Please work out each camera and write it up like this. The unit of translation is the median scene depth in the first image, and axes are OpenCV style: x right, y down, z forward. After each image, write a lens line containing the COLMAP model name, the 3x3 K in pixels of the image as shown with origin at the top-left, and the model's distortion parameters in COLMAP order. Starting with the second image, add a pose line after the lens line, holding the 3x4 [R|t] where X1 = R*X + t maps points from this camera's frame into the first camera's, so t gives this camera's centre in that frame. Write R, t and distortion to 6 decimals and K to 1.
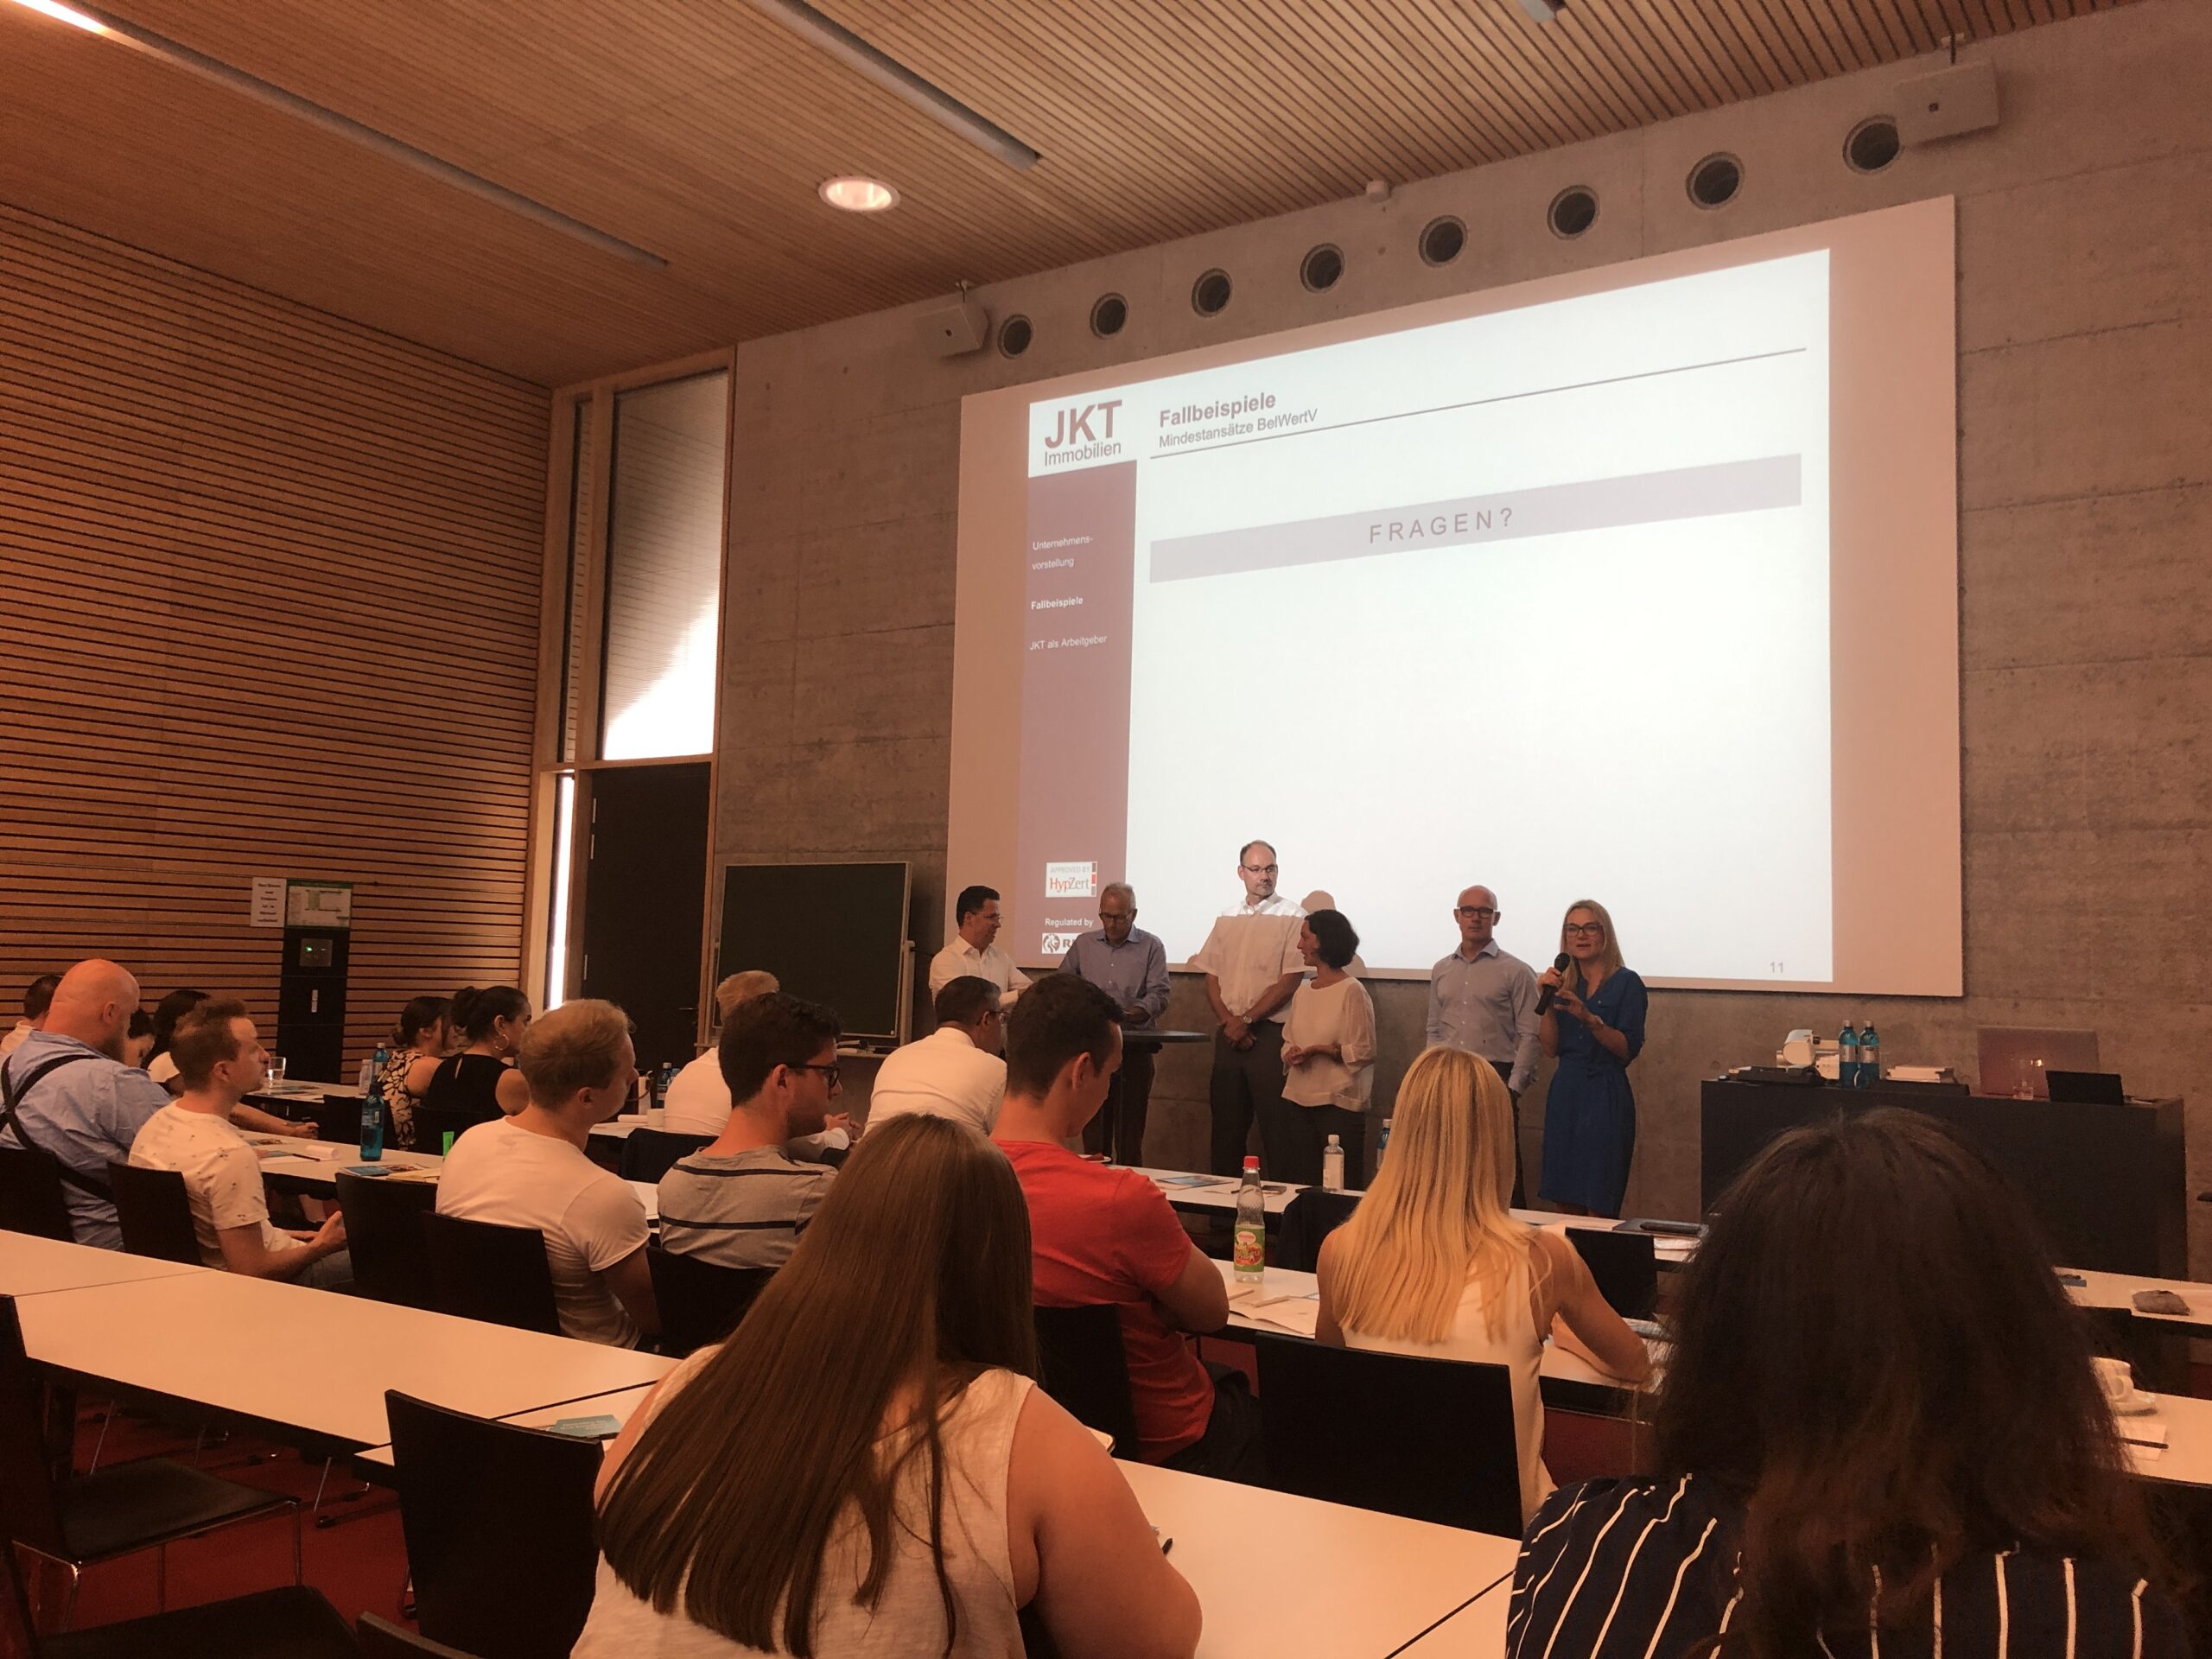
lens RADIAL K [[1800.2, 0, 1126.9], [0, 1800.2, 820.0], [0, 0, 1]] dist [0.042009, -0.046835]
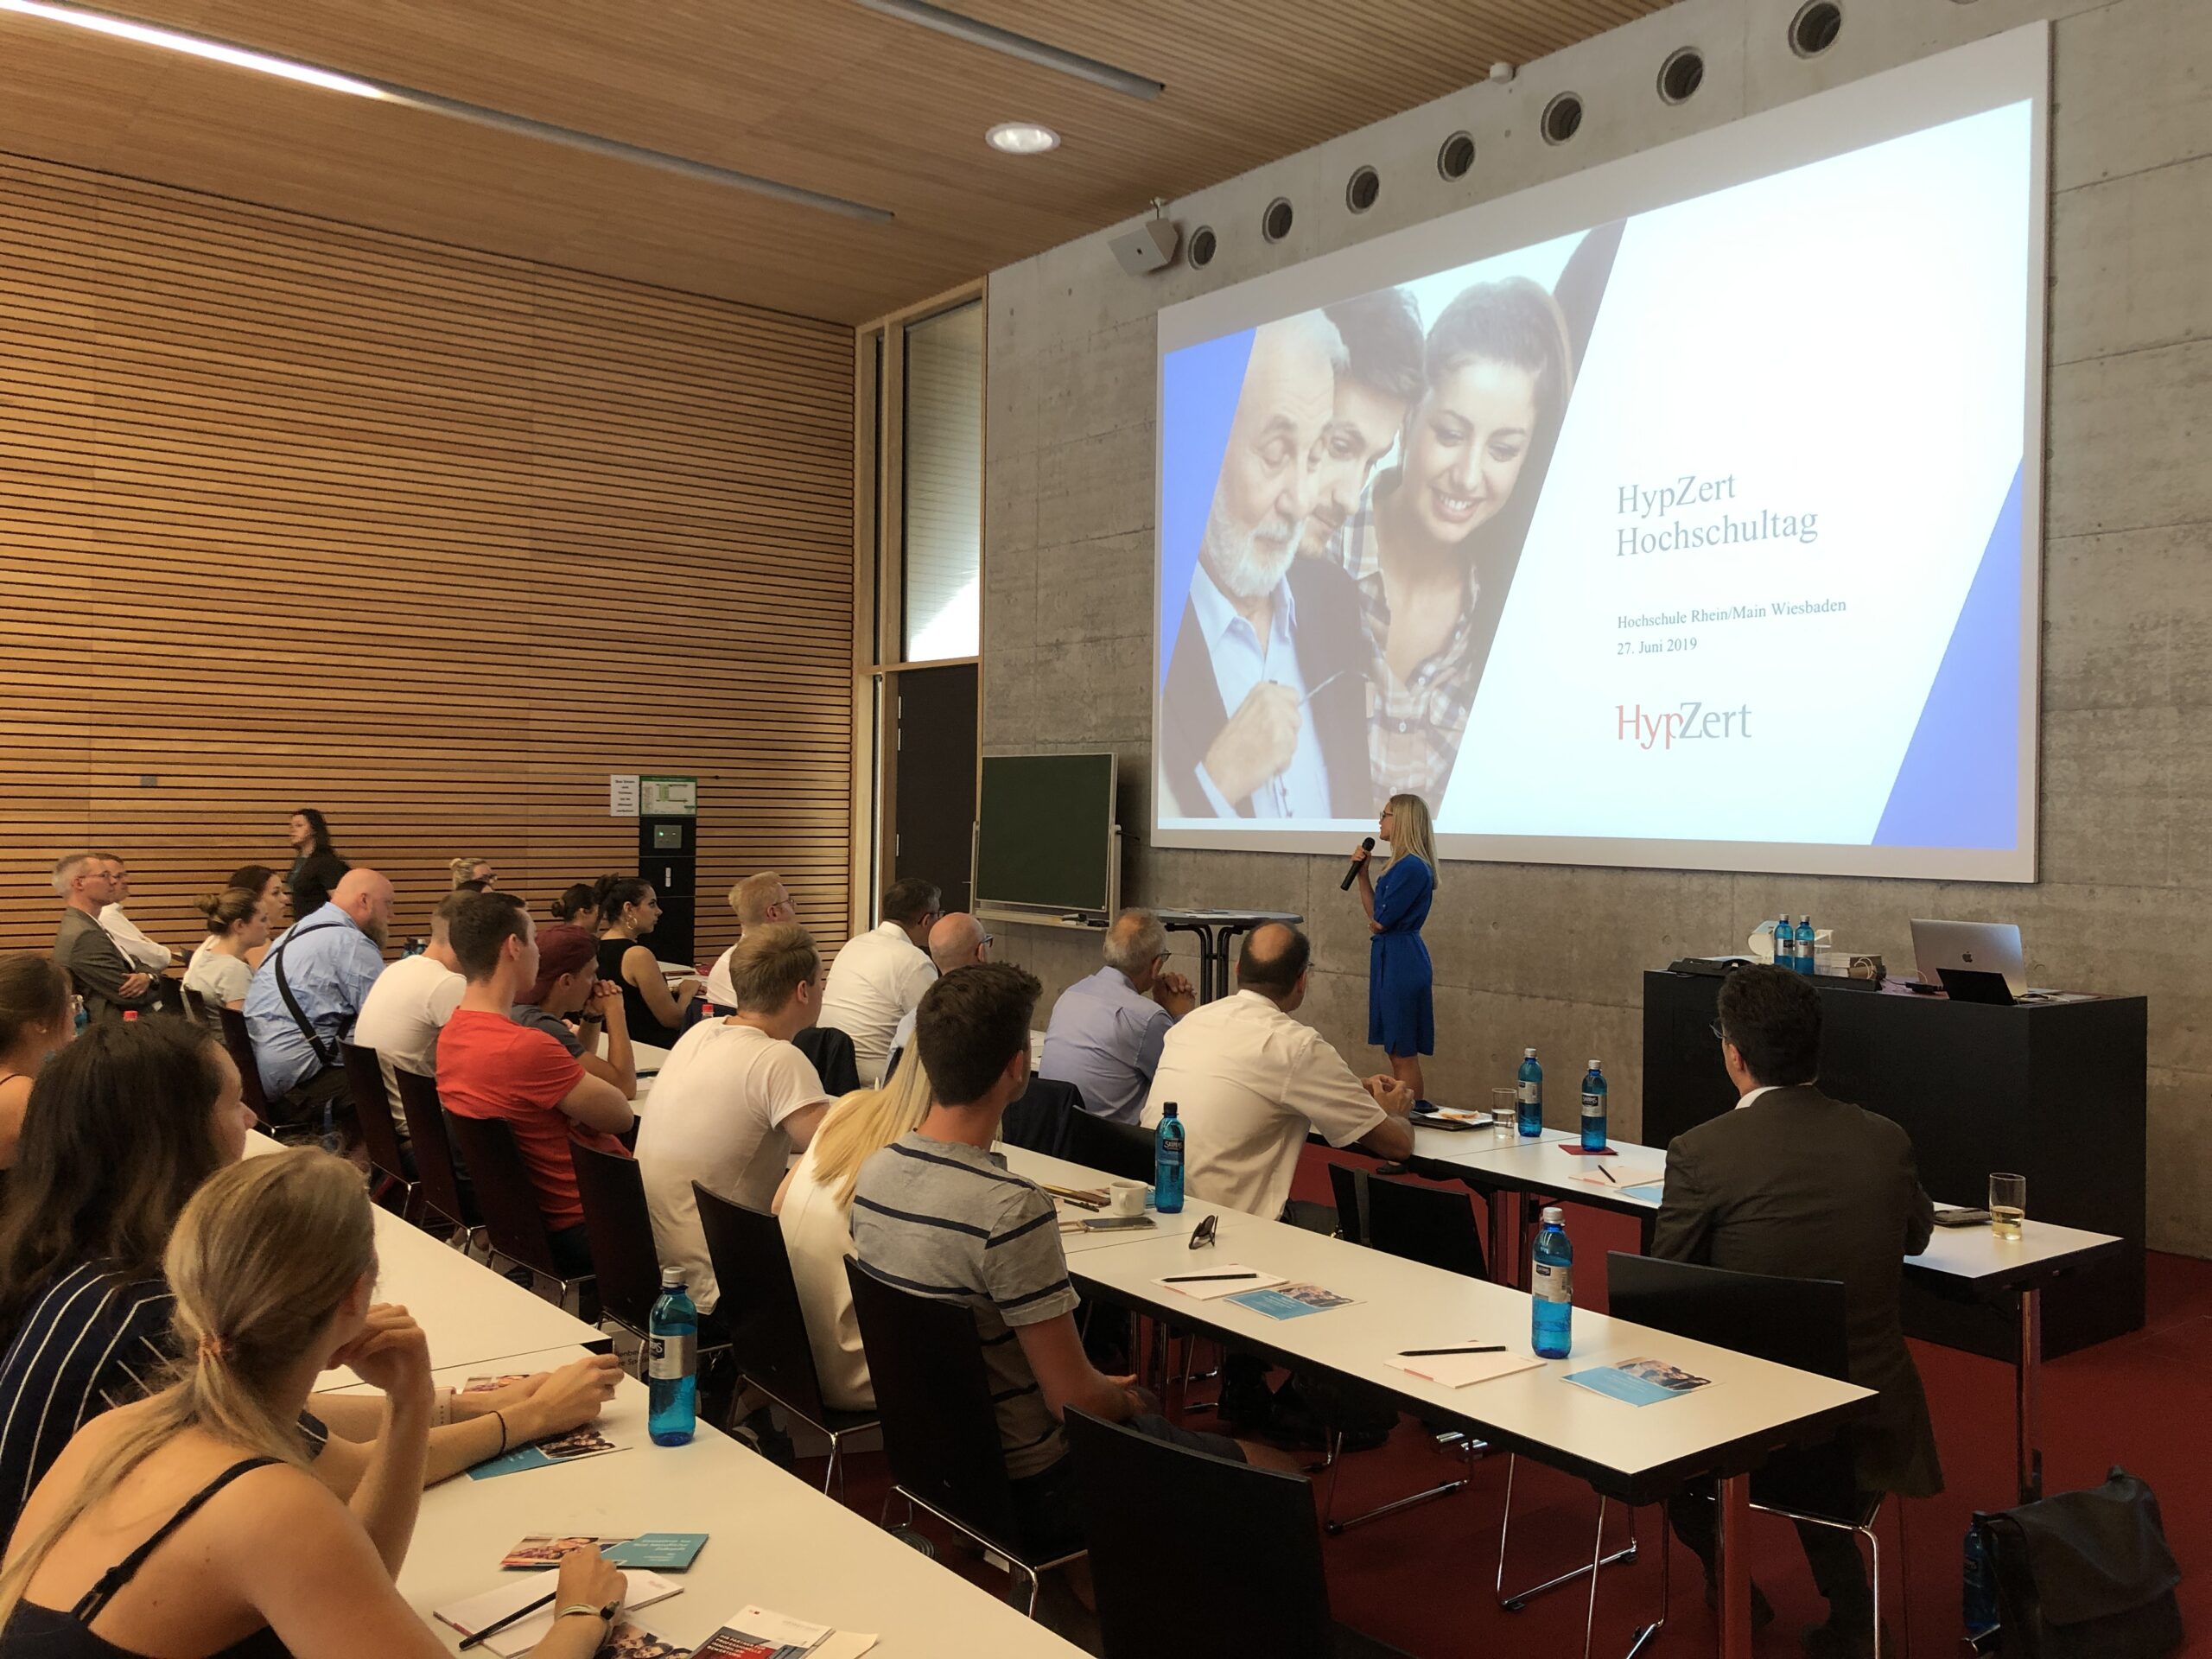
lens RADIAL K [[1800.2, 0, 1111.6], [0, 1800.2, 812.1], [0, 0, 1]] dist [0.042009, -0.046835]
pose [[0.953671, -0.012480, -0.300591, 0.260019], [0.035467, 0.996836, 0.071138, -0.023290], [0.298752, -0.078504, 0.951096, -0.050341]]
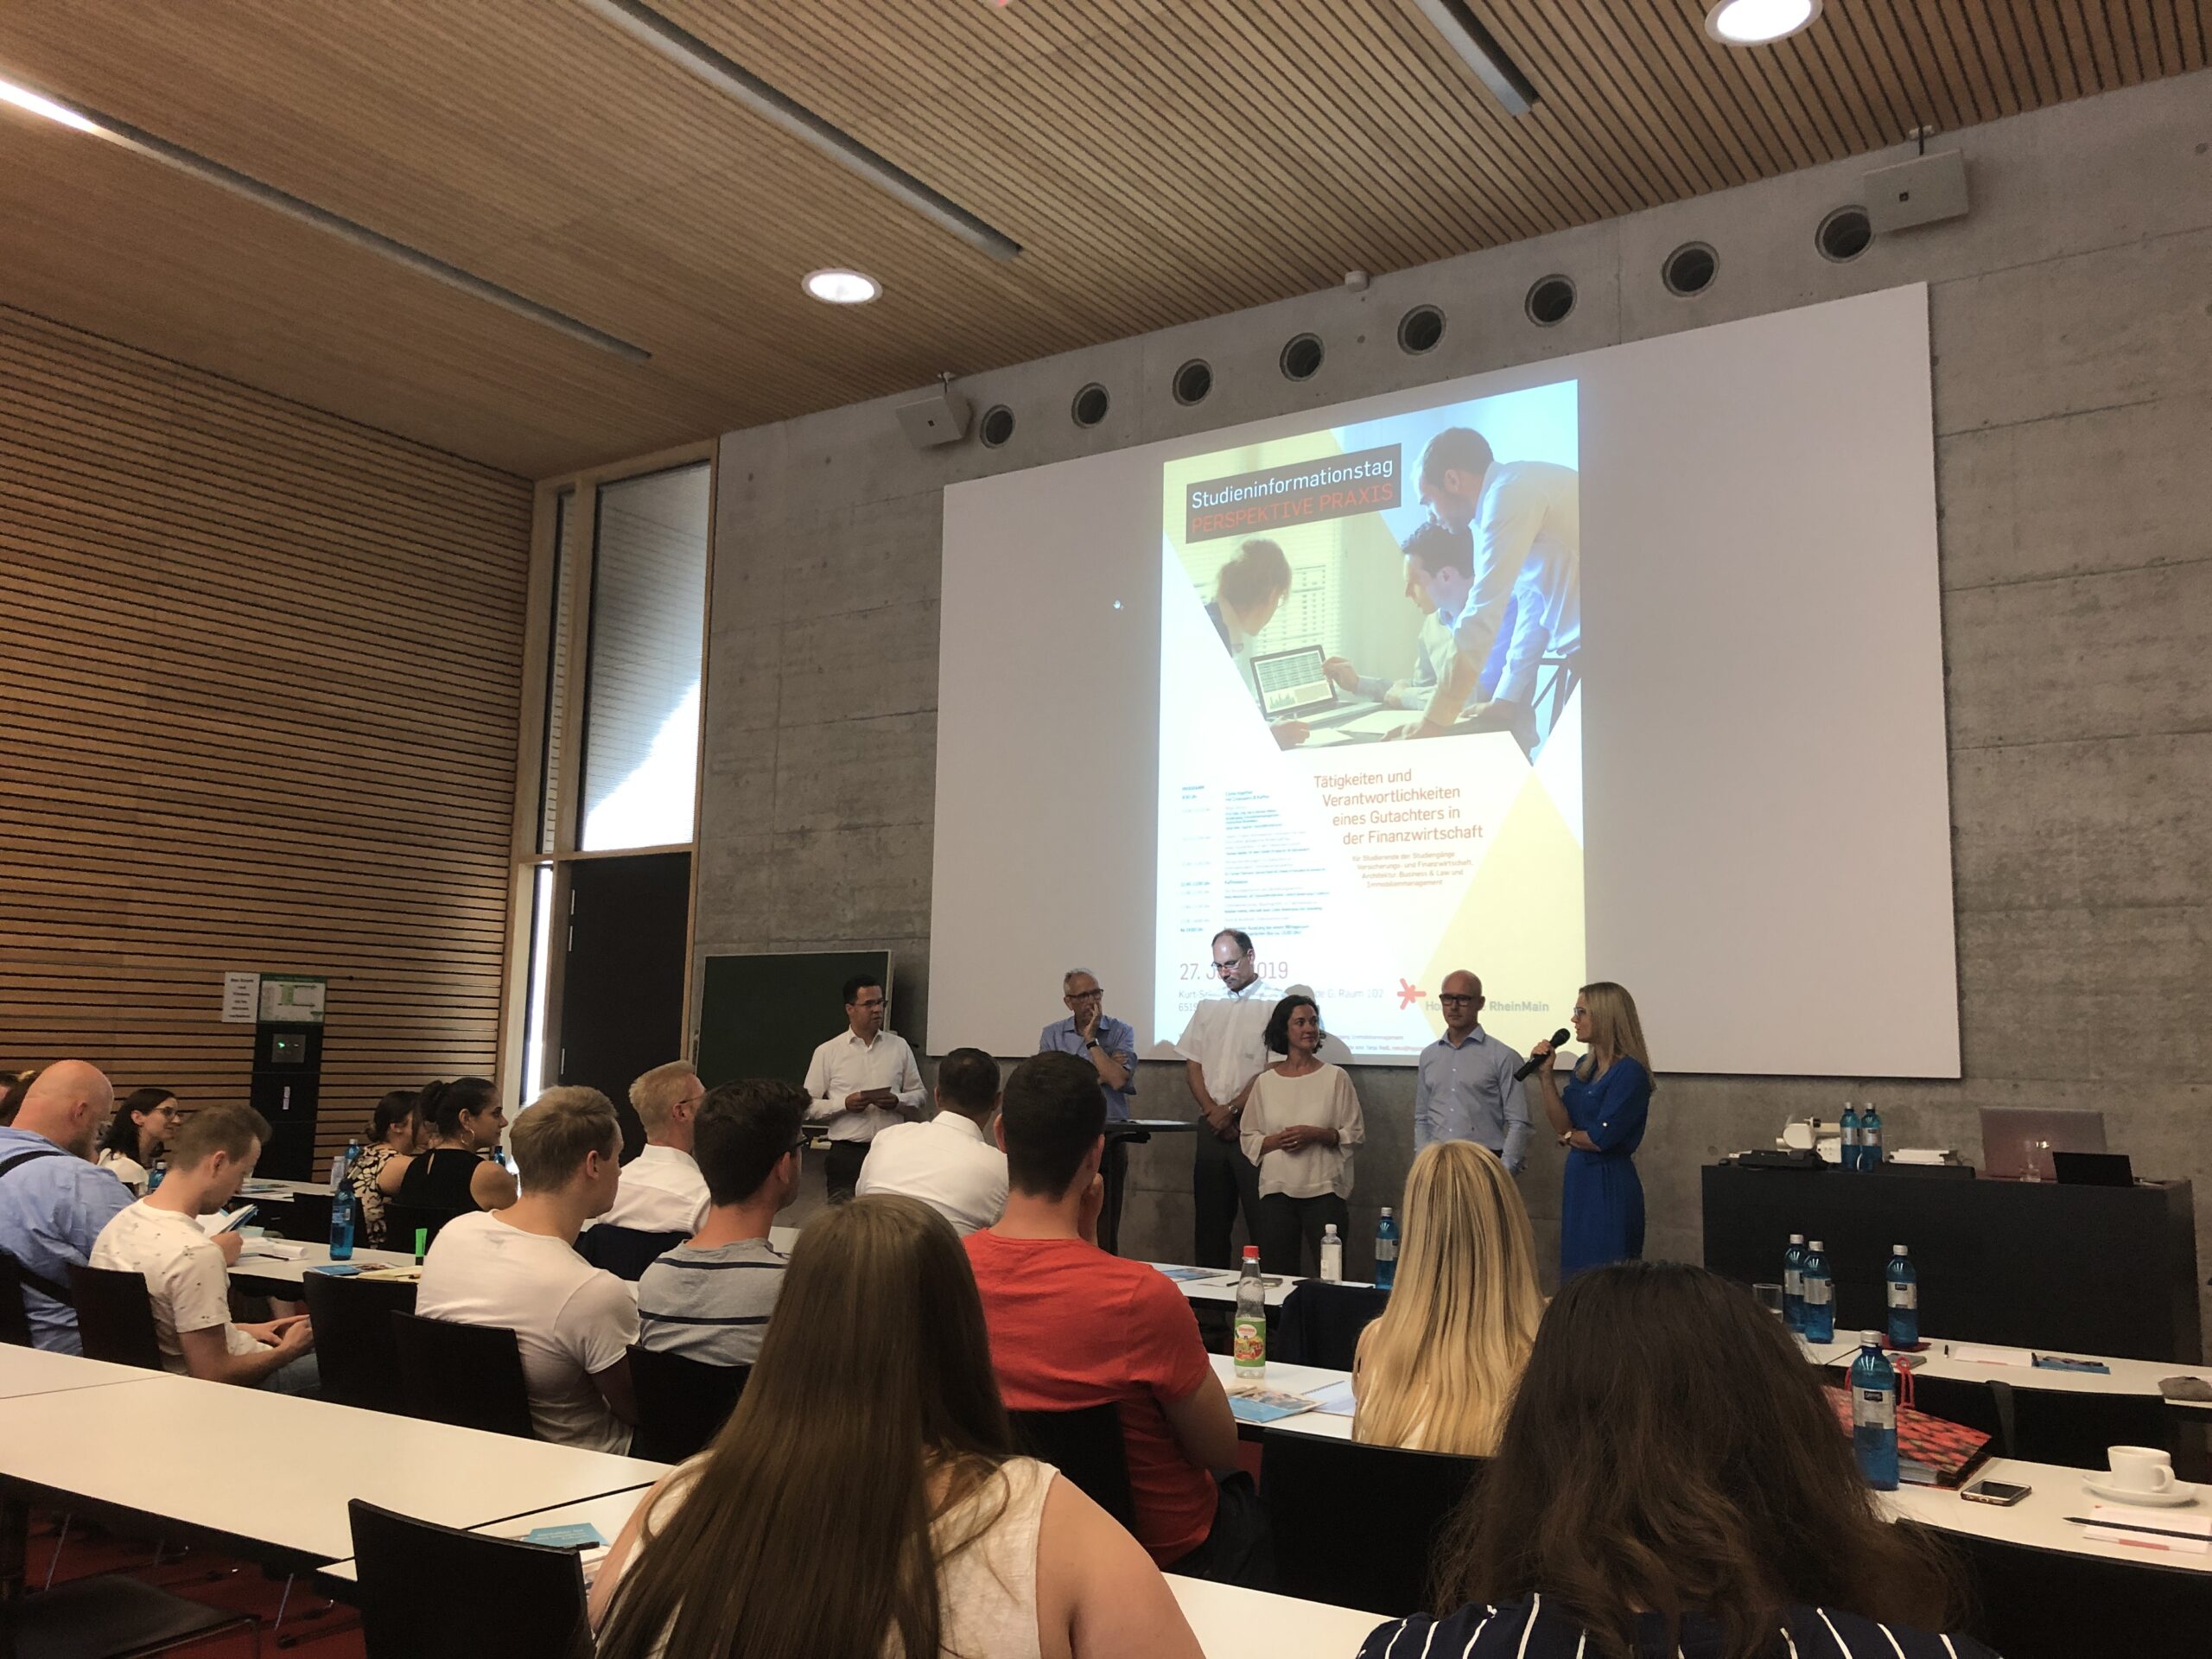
lens RADIAL K [[1800.2, 0, 1123.4], [0, 1800.2, 818.3], [0, 0, 1]] dist [0.042009, -0.046835]
pose [[0.999931, -0.006778, 0.009592, -0.003655], [0.007259, 0.998669, -0.051057, 0.002864], [-0.009233, 0.051123, 0.998650, 0.009041]]
